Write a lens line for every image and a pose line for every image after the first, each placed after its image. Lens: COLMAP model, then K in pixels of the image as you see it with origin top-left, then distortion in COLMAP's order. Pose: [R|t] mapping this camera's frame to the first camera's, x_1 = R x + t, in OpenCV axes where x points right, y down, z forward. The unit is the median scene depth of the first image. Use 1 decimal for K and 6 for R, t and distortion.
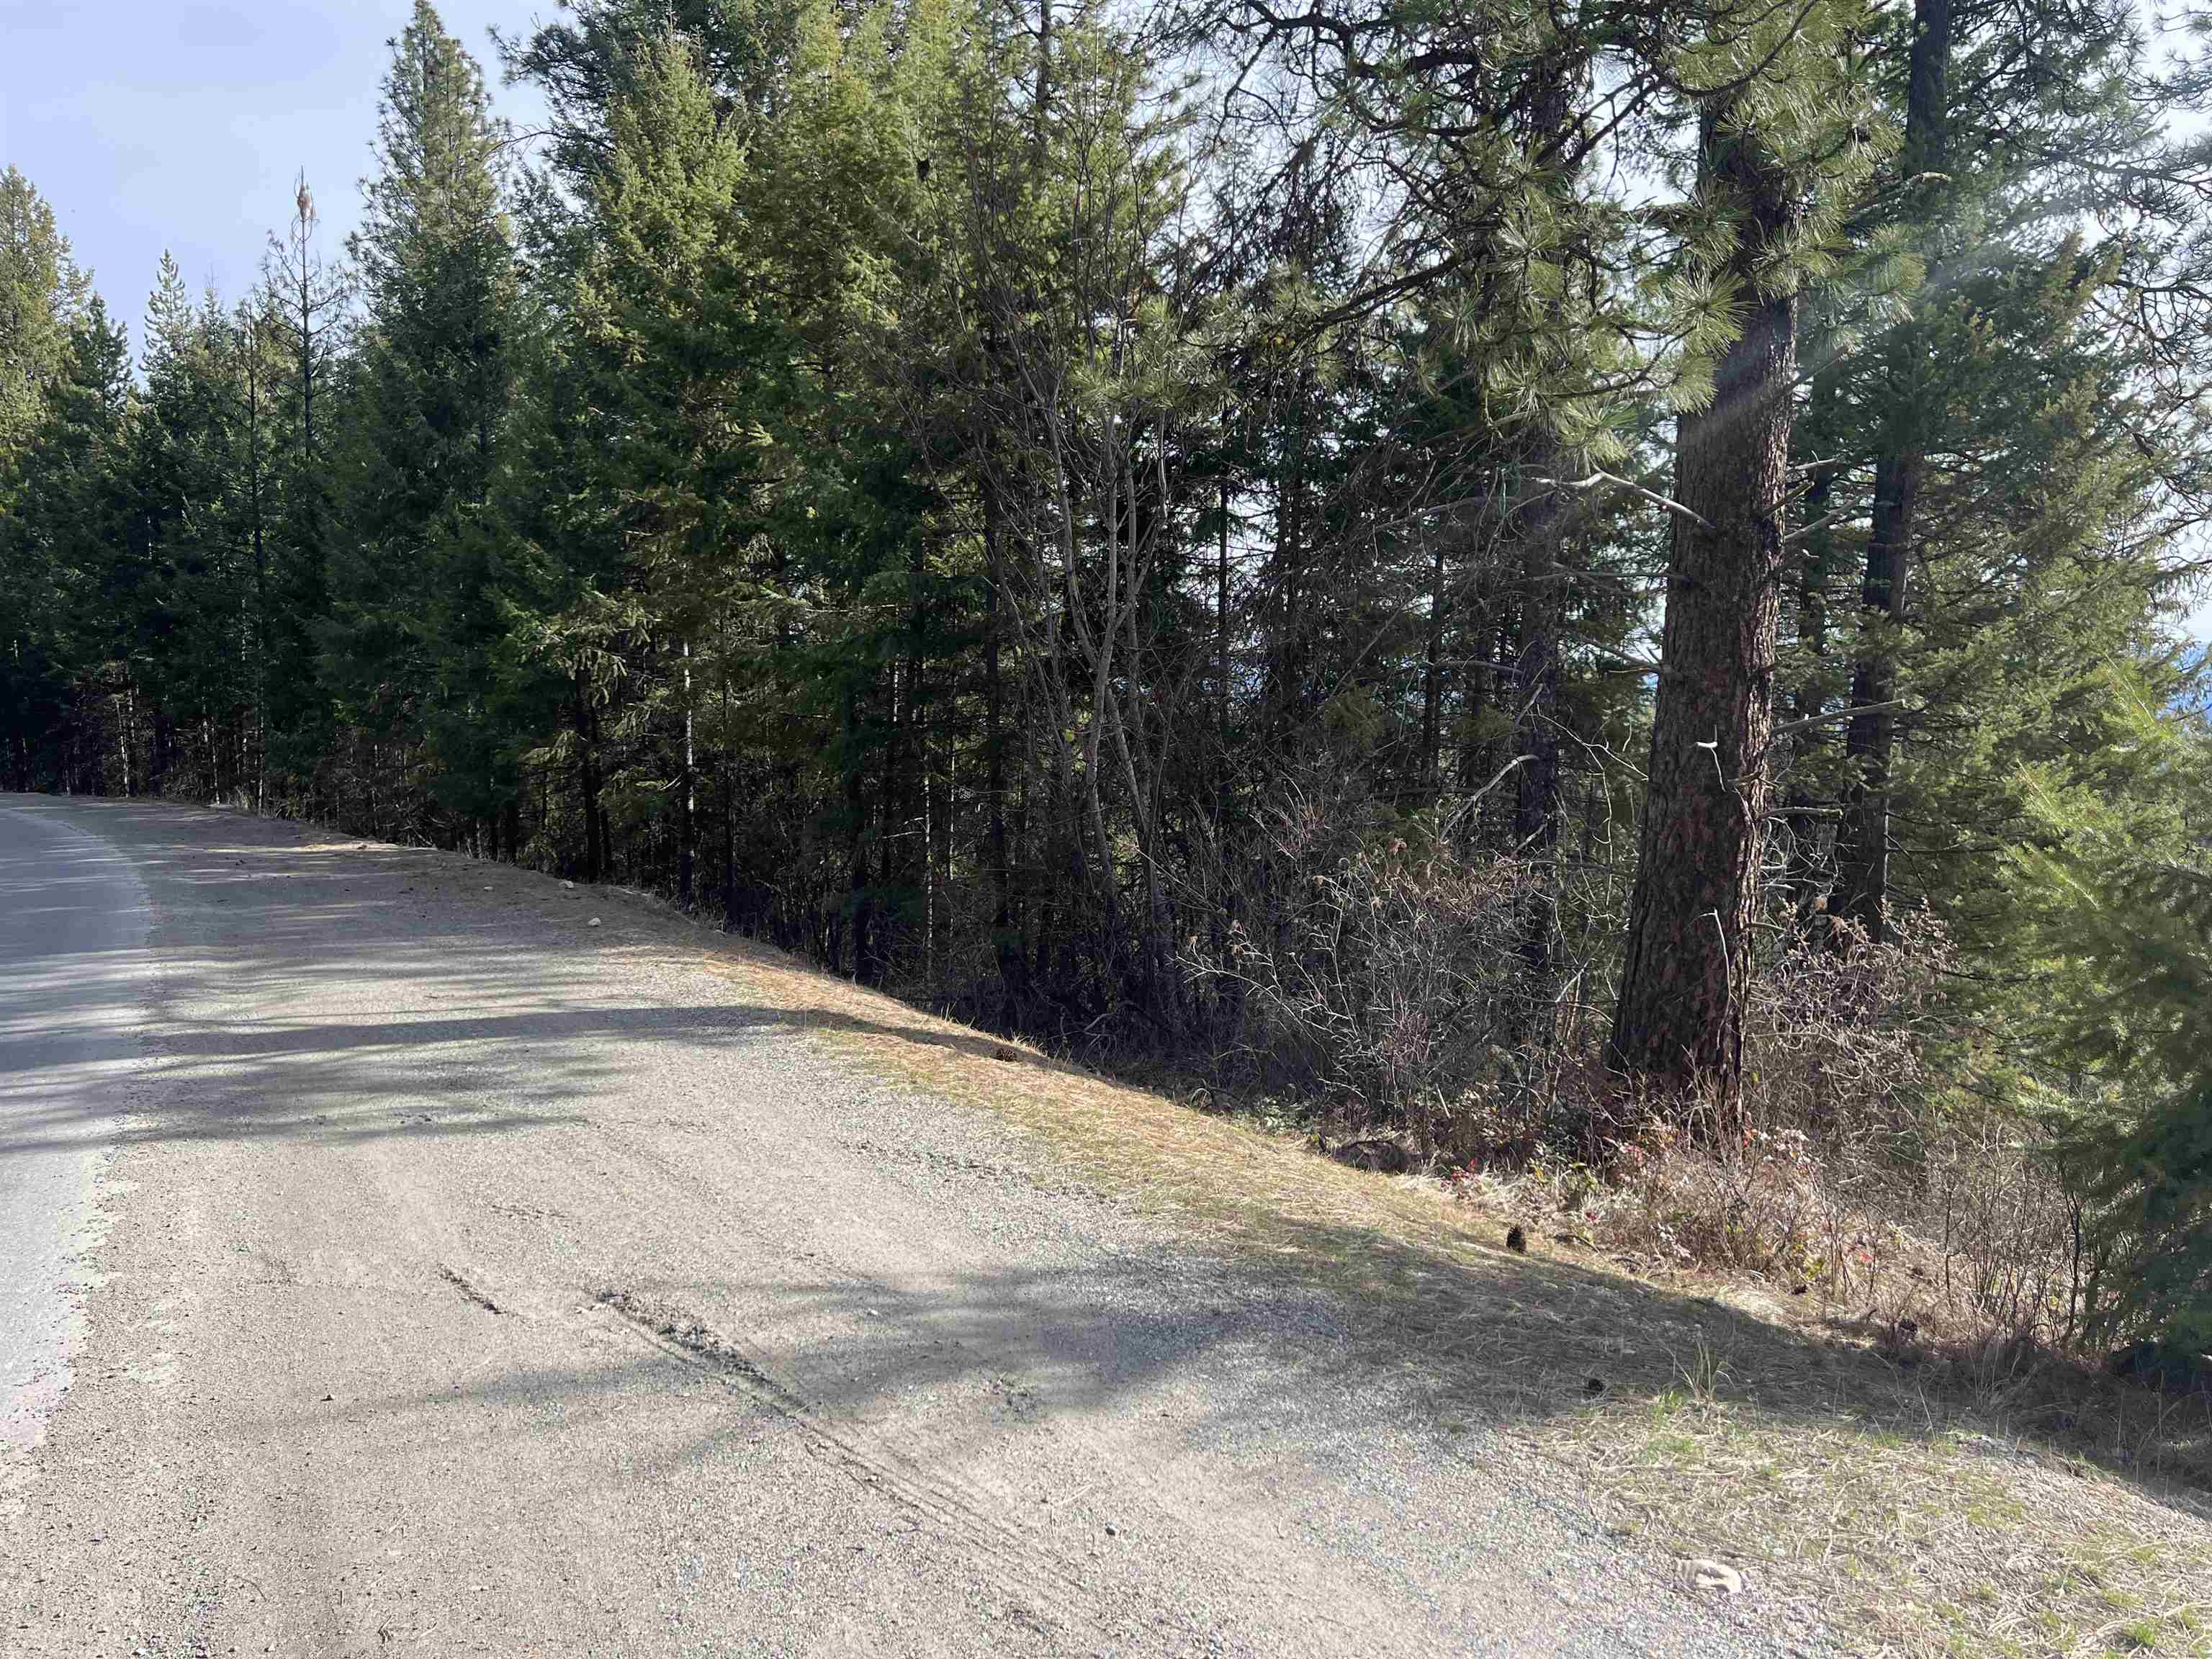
lens RADIAL K [[1677.5, 0, 1098.9], [0, 1677.5, 811.7], [0, 0, 1]] dist [0.064308, -0.089116]
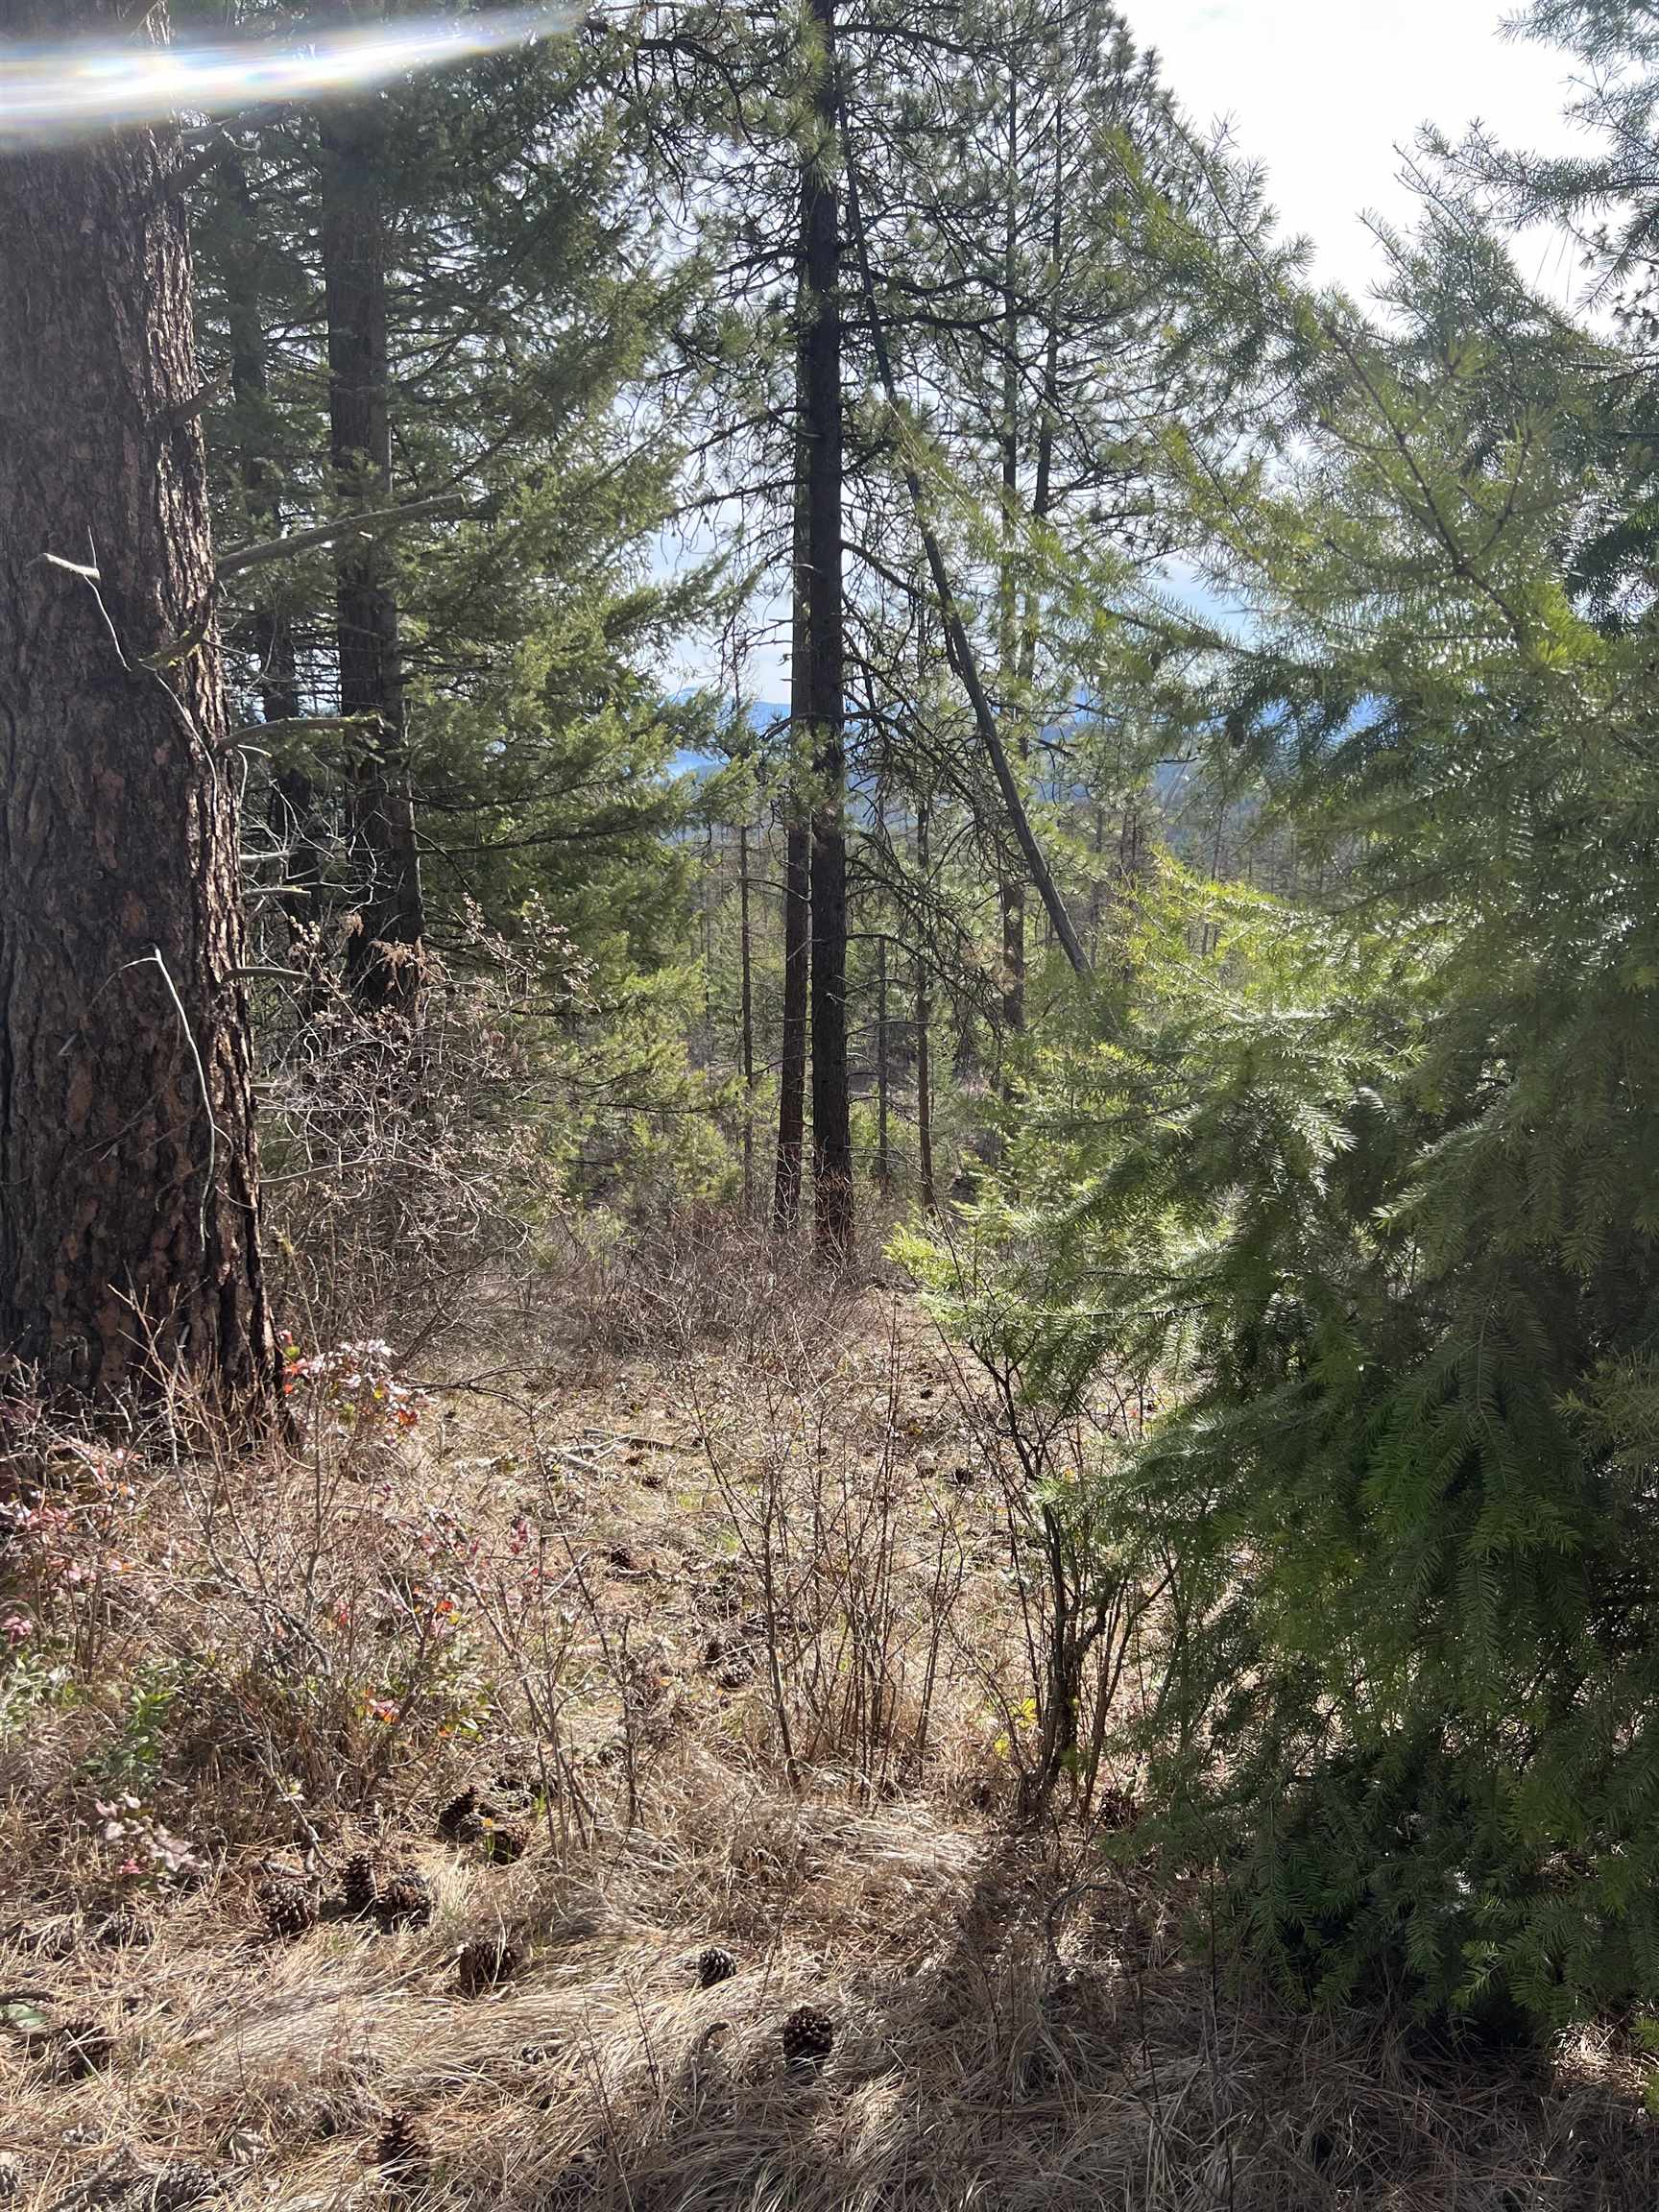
lens RADIAL K [[1670.2, 0, 829.5], [0, 1670.2, 1106.0], [0, 0, 1]] dist [0.070292, -0.082359]
pose [[0.758166, -0.173990, 0.628420, 0.177267], [0.087949, 0.982223, 0.165840, 0.034090], [-0.646103, -0.070465, 0.759990, 0.451593]]
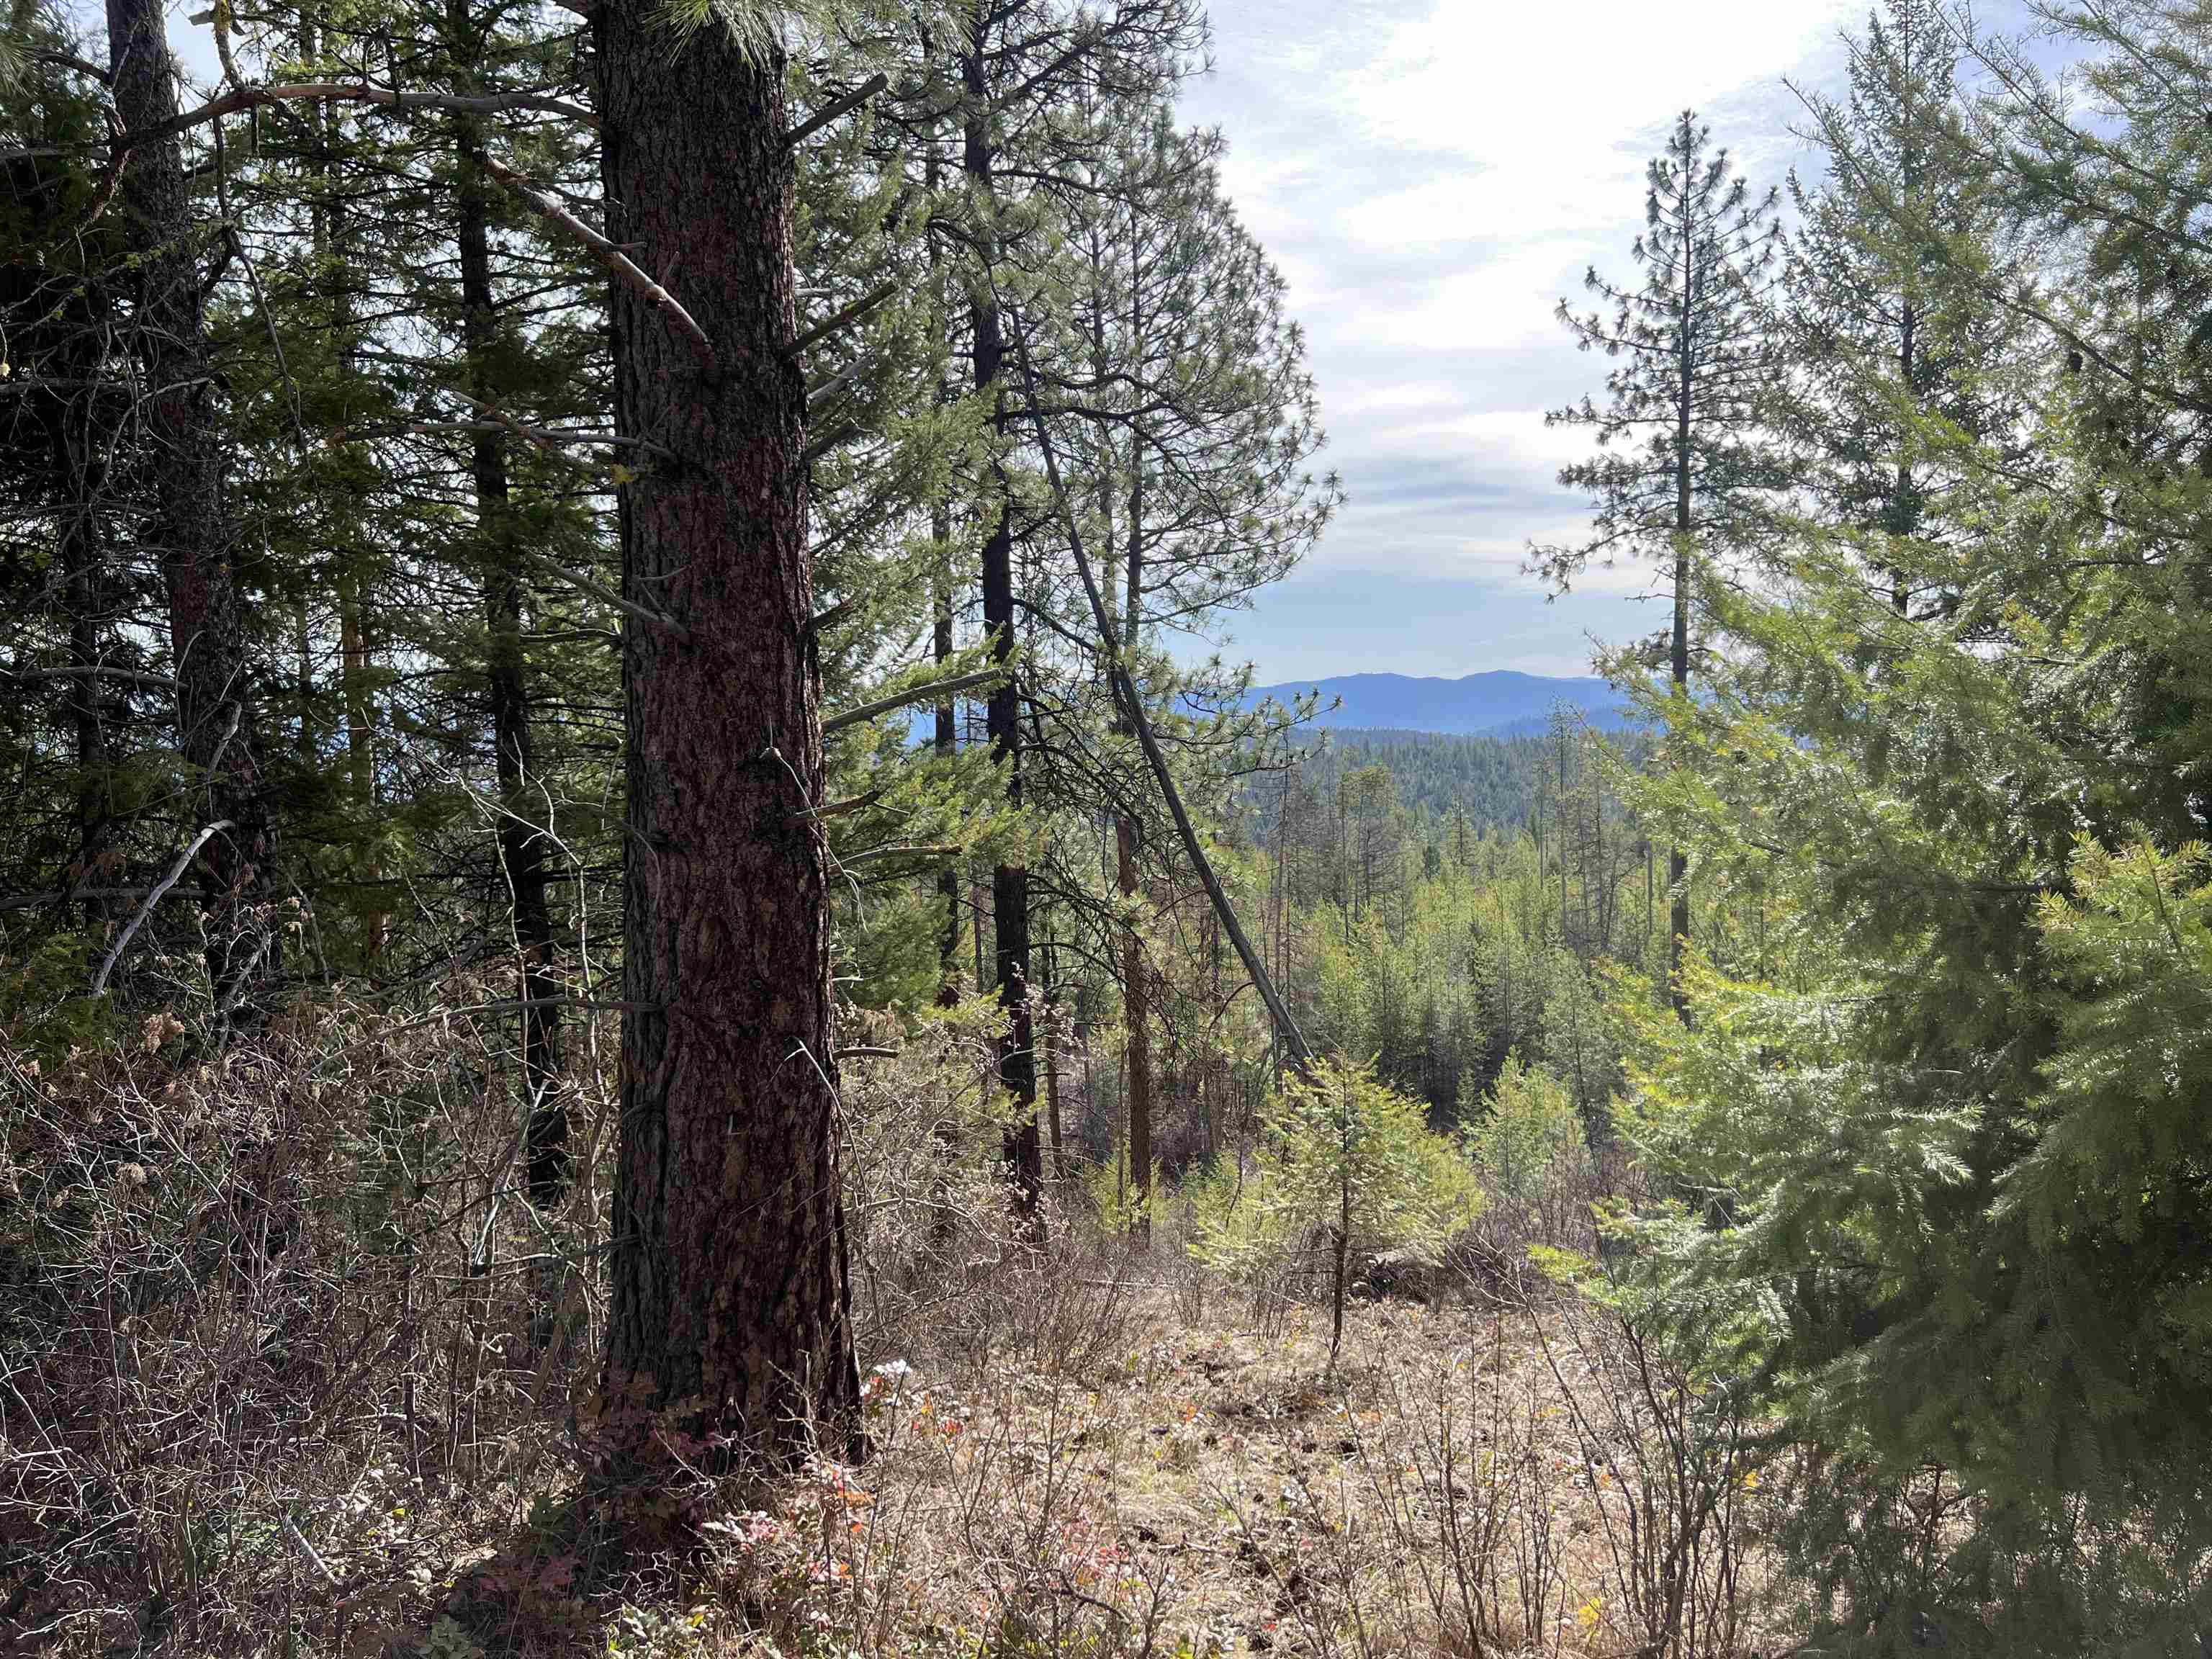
lens RADIAL K [[1659.1, 0, 1127.1], [0, 1659.1, 840.2], [0, 0, 1]] dist [0.112628, -0.216987]
pose [[0.647367, -0.100121, 0.755574, 0.015805], [0.114239, 0.992882, 0.033689, -0.013158], [-0.753569, 0.064507, 0.654196, 0.465994]]
